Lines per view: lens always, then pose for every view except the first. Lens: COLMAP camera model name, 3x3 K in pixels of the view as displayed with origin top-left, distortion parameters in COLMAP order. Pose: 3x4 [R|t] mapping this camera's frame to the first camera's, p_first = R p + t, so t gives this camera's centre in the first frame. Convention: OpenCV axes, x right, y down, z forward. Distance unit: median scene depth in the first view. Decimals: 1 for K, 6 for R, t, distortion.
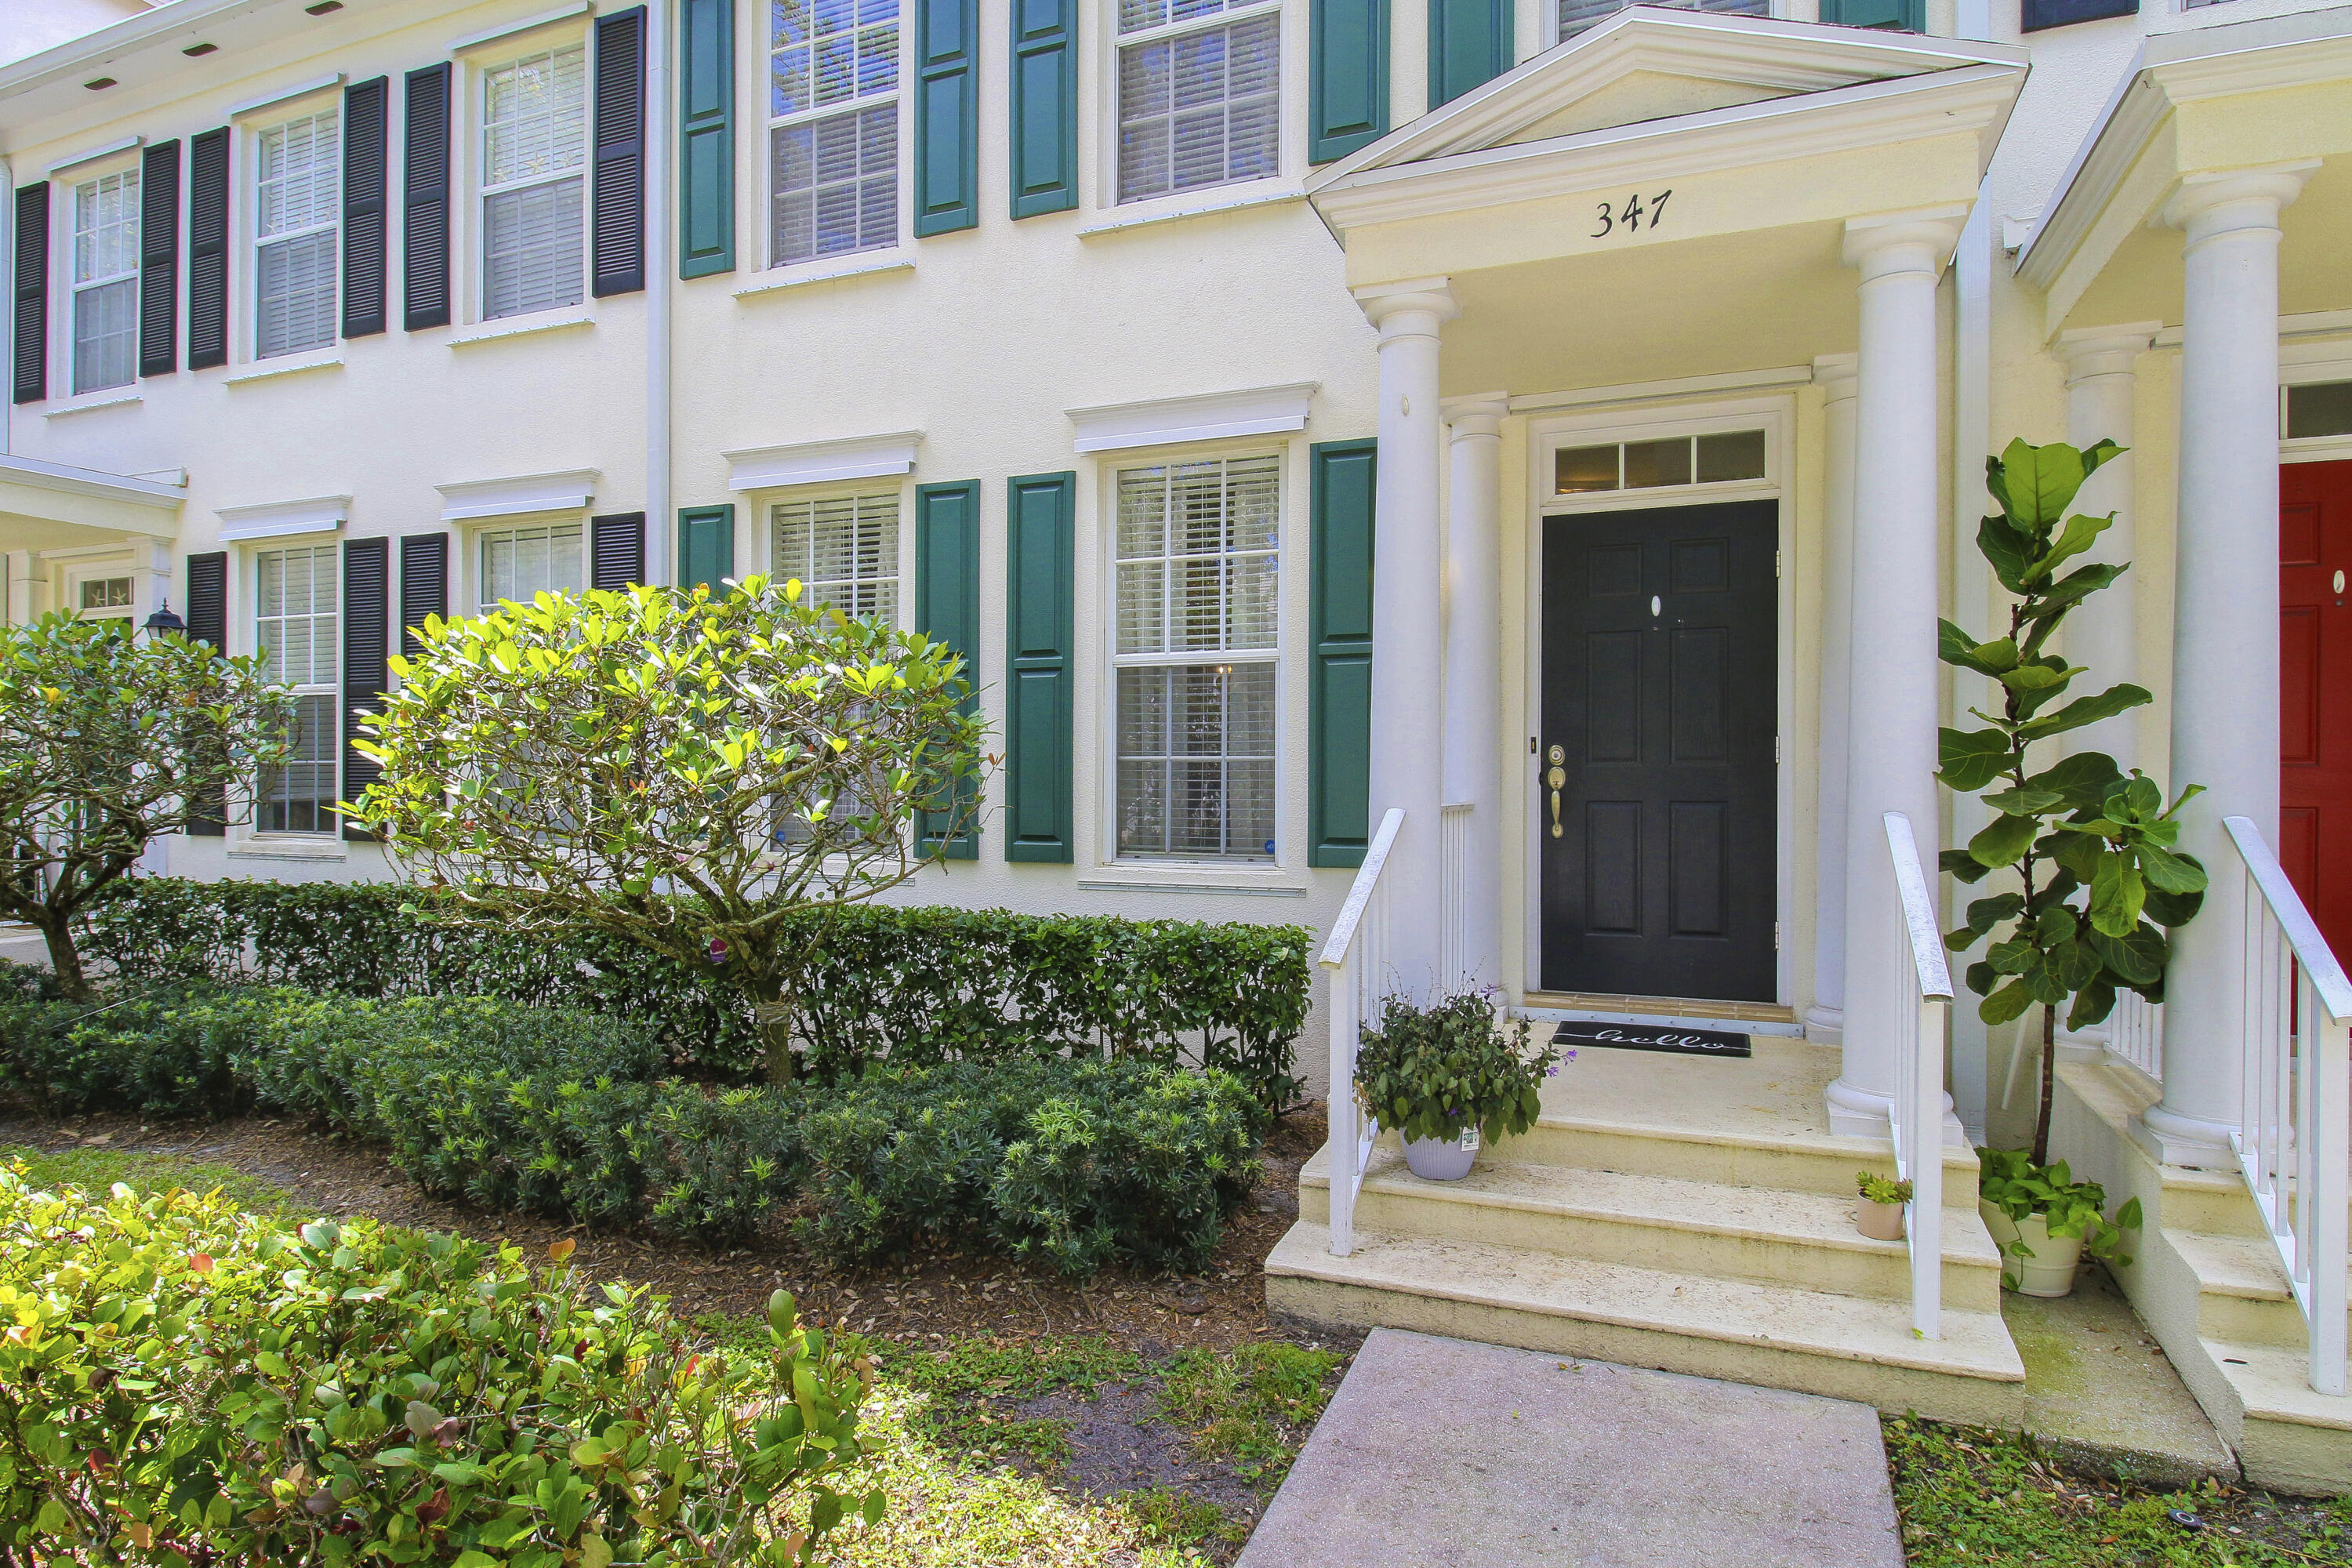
lens RADIAL K [[1323.9, 0, 1183.0], [0, 1323.9, 751.1], [0, 0, 1]] dist [0.025691, -0.019414]
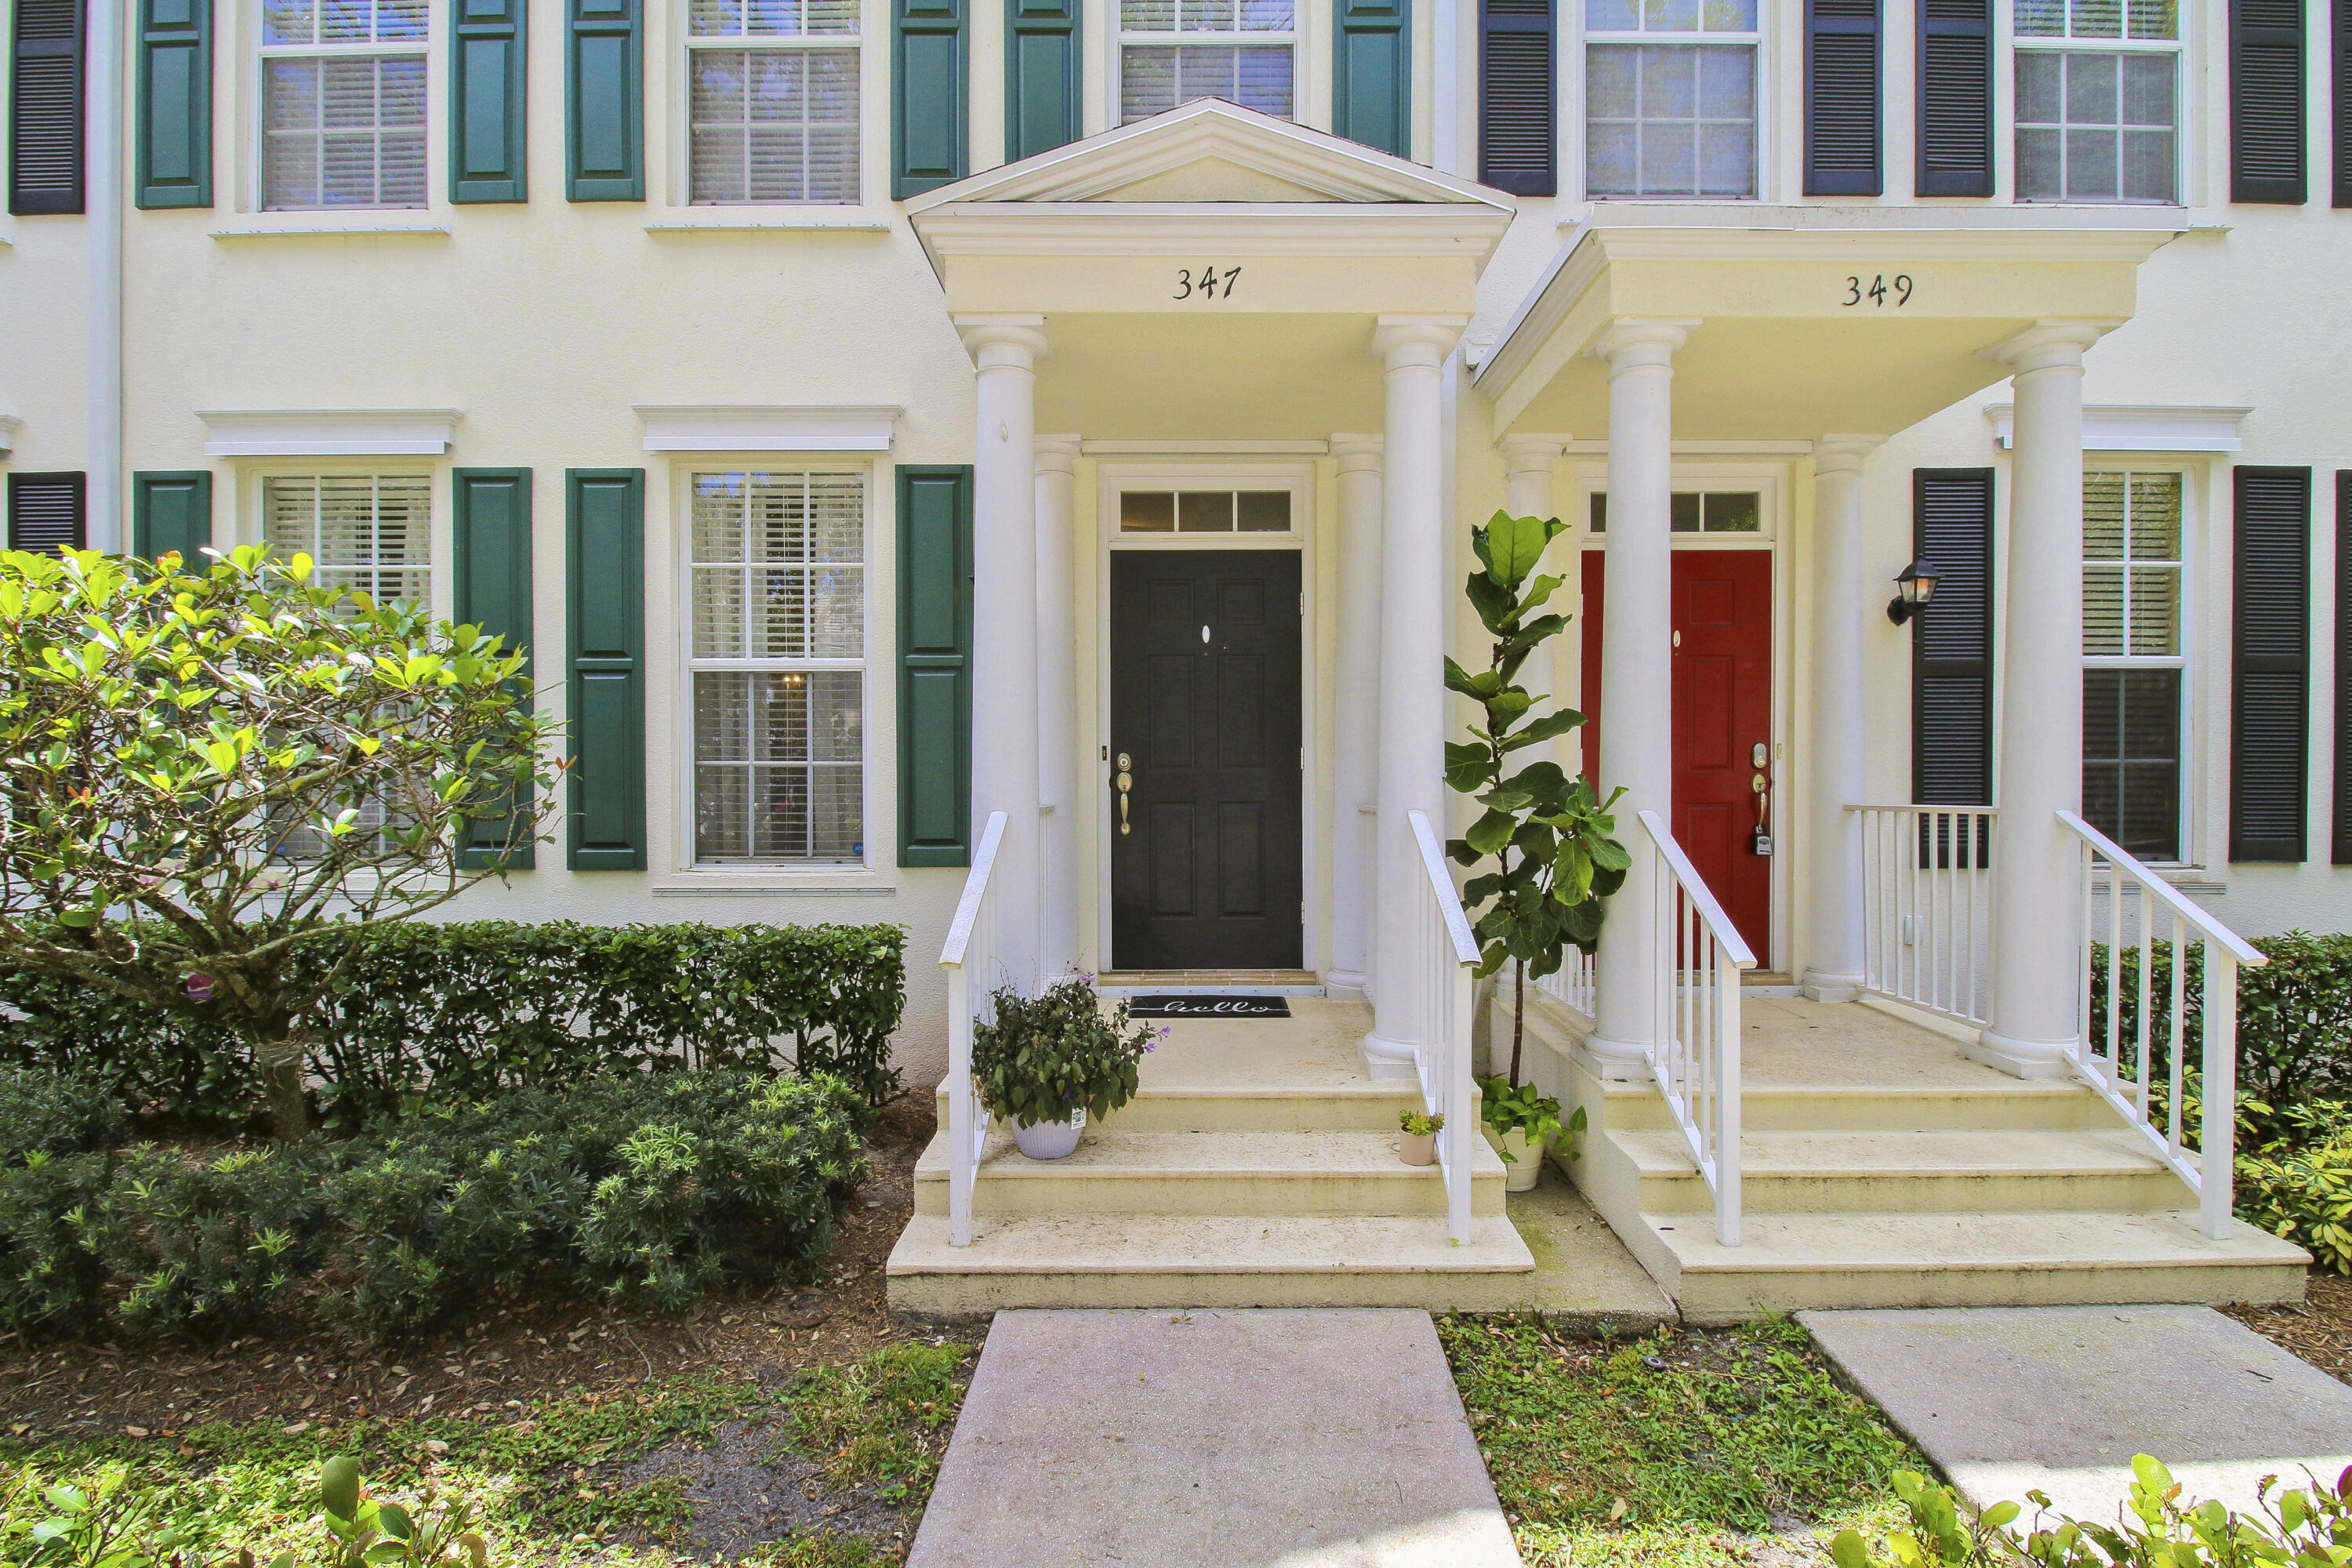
lens RADIAL K [[1122.1, 0, 1176.0], [0, 1122.1, 784.0], [0, 0, 1]] dist [0.012491, -0.020302]
pose [[0.925384, -0.001921, 0.379026, -0.052076], [-0.006699, 0.999748, 0.021423, 0.001152], [-0.378972, -0.022363, 0.925138, 0.124038]]
